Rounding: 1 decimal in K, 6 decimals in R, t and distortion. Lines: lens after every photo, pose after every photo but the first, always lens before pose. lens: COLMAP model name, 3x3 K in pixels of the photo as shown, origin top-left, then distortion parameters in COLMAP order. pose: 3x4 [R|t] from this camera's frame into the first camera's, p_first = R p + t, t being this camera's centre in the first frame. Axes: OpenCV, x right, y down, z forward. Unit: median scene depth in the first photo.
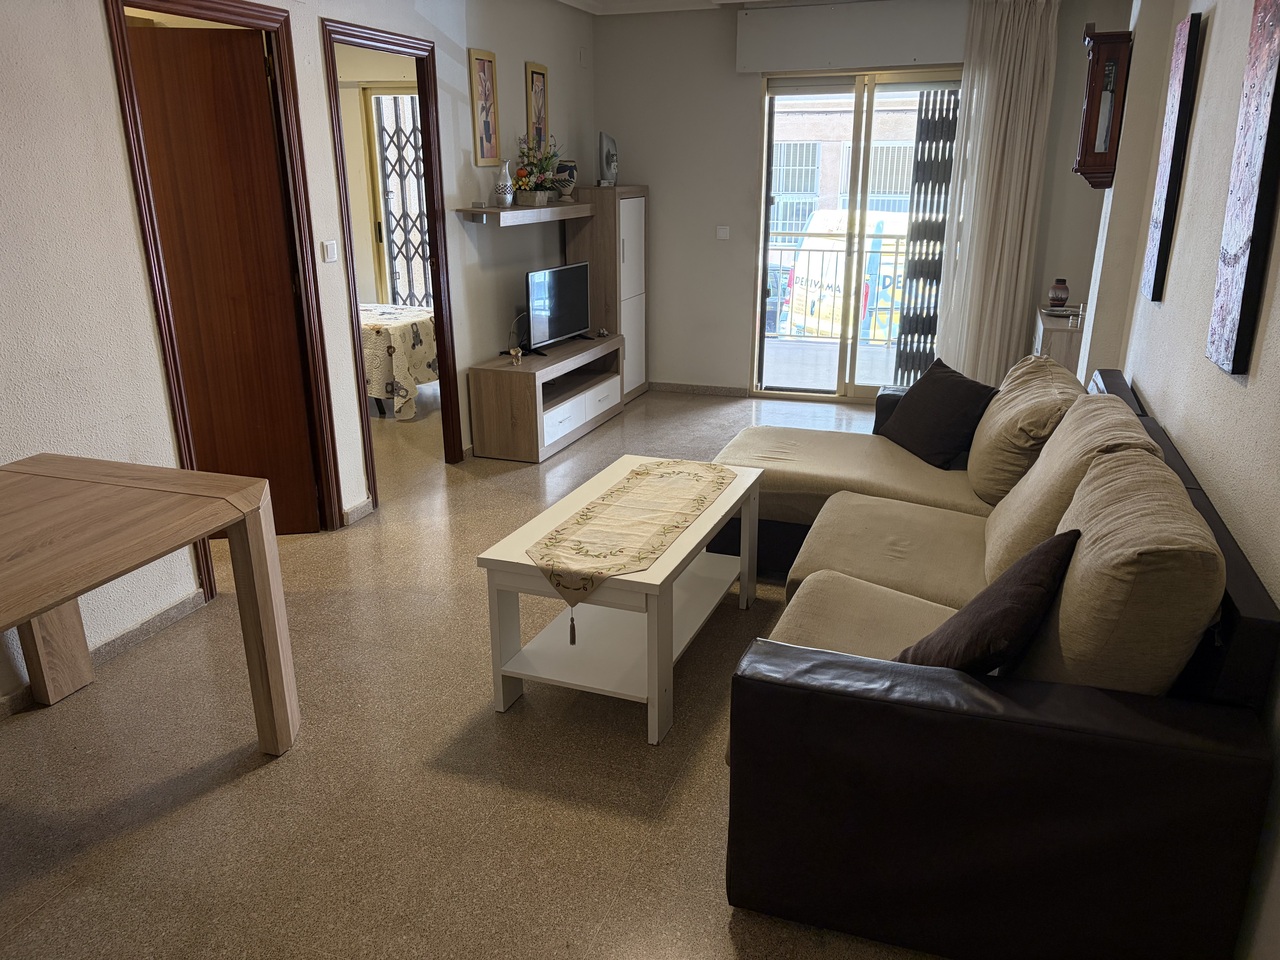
lens RADIAL K [[965.5, 0, 649.0], [0, 965.5, 481.6], [0, 0, 1]] dist [0.038166, -0.041219]
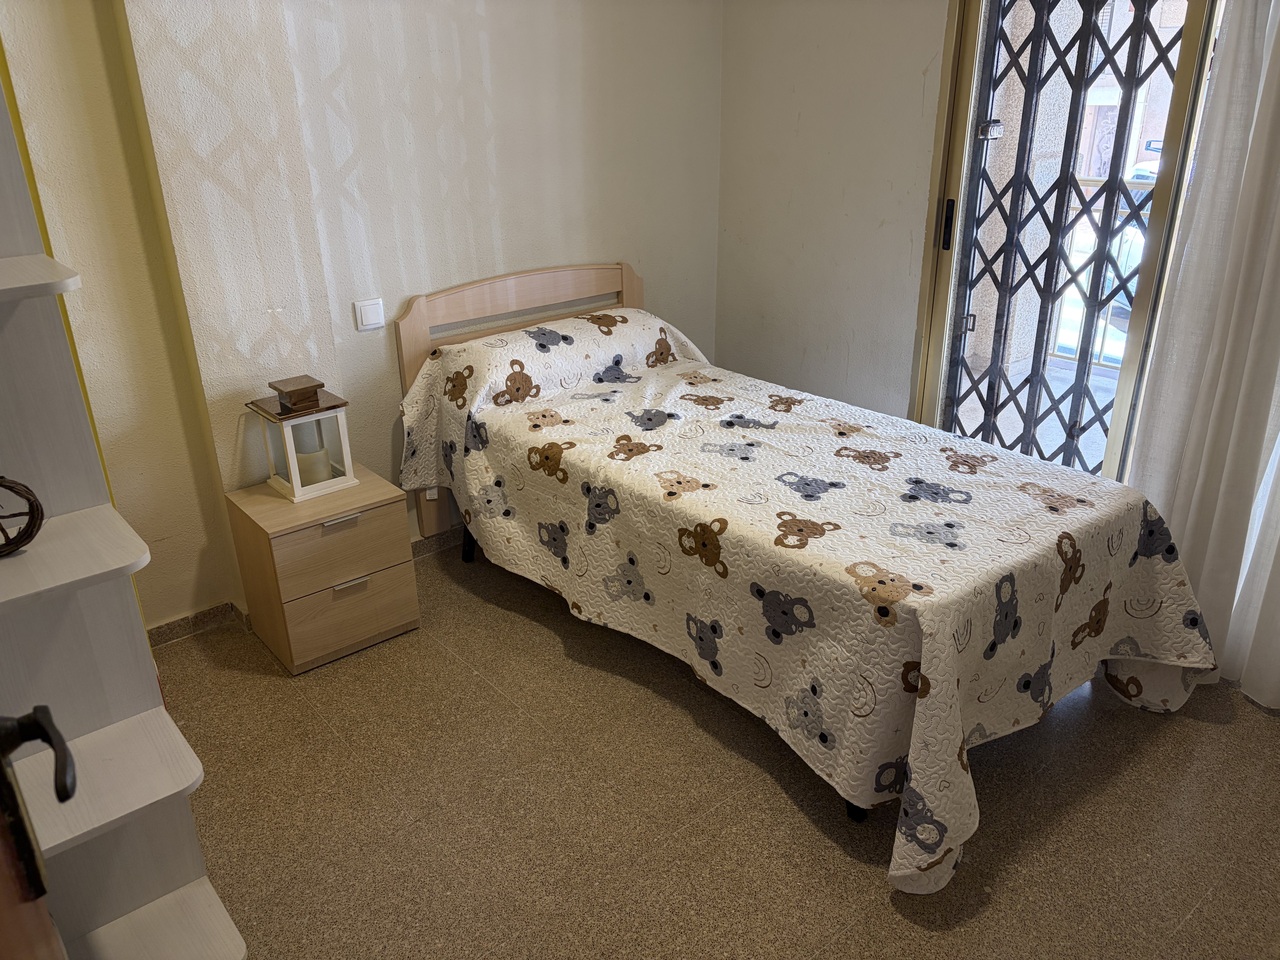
lens RADIAL K [[965.5, 0, 649.0], [0, 965.5, 481.6], [0, 0, 1]] dist [0.038166, -0.041219]
pose [[0.857004, 0.188197, -0.479714, -0.168796], [-0.145675, 0.981432, 0.124780, -0.183281], [0.494290, -0.037055, 0.868507, 0.578235]]
